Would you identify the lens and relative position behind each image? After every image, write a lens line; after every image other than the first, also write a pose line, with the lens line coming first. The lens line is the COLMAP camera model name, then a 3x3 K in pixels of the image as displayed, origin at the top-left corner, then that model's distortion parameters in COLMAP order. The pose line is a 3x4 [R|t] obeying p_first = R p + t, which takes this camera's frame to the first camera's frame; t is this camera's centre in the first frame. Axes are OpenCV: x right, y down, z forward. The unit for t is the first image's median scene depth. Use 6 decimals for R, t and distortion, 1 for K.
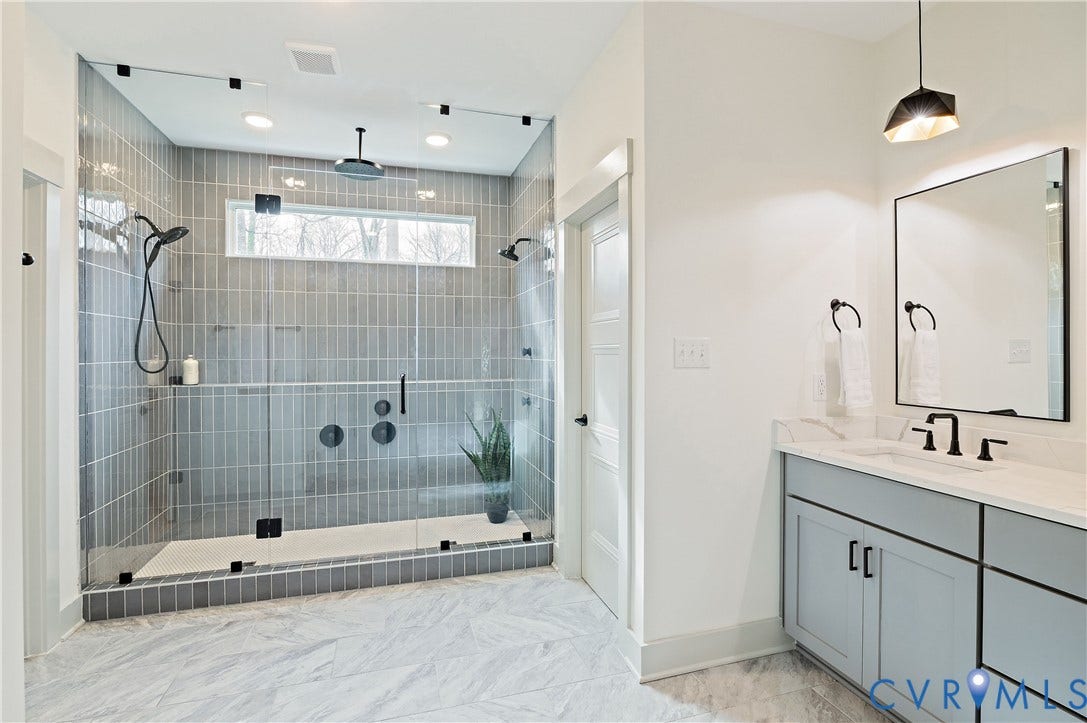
lens RADIAL K [[490.6, 0, 544.5], [0, 490.6, 357.3], [0, 0, 1]] dist [-0.012028, 0.000165]
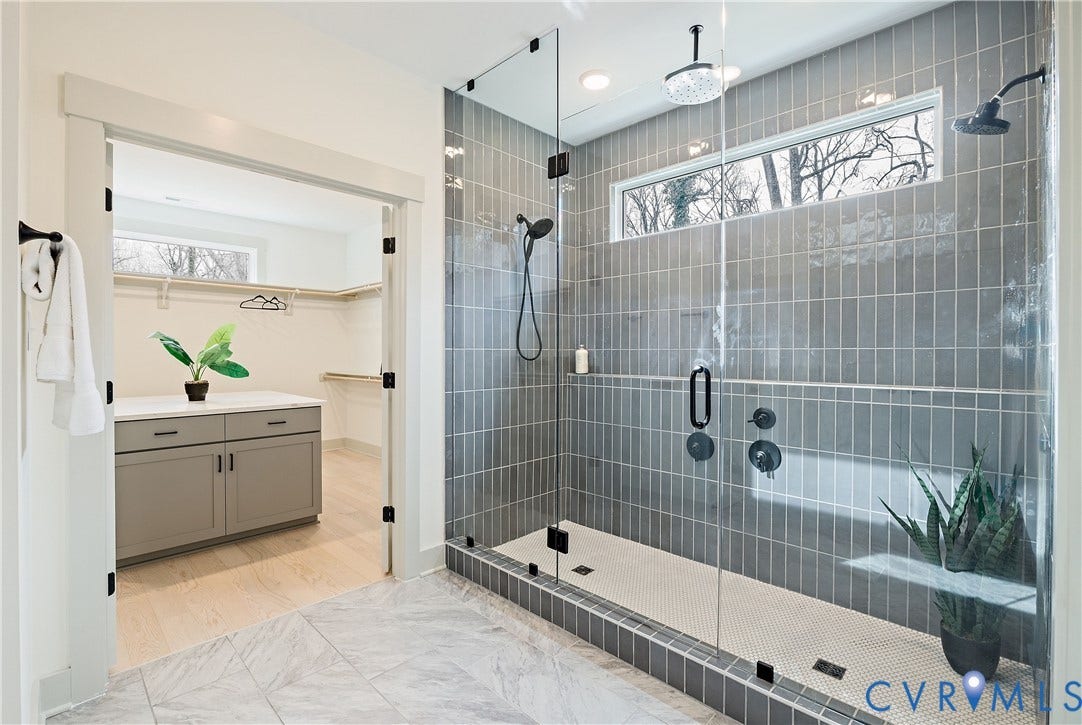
lens RADIAL K [[488.3, 0, 538.5], [0, 488.3, 357.7], [0, 0, 1]] dist [-0.012028, 0.000165]
pose [[0.486690, 0.010929, -0.873506, 0.156968], [-0.009994, 0.999926, 0.006942, 0.019492], [0.873517, 0.005351, 0.486764, 0.498006]]
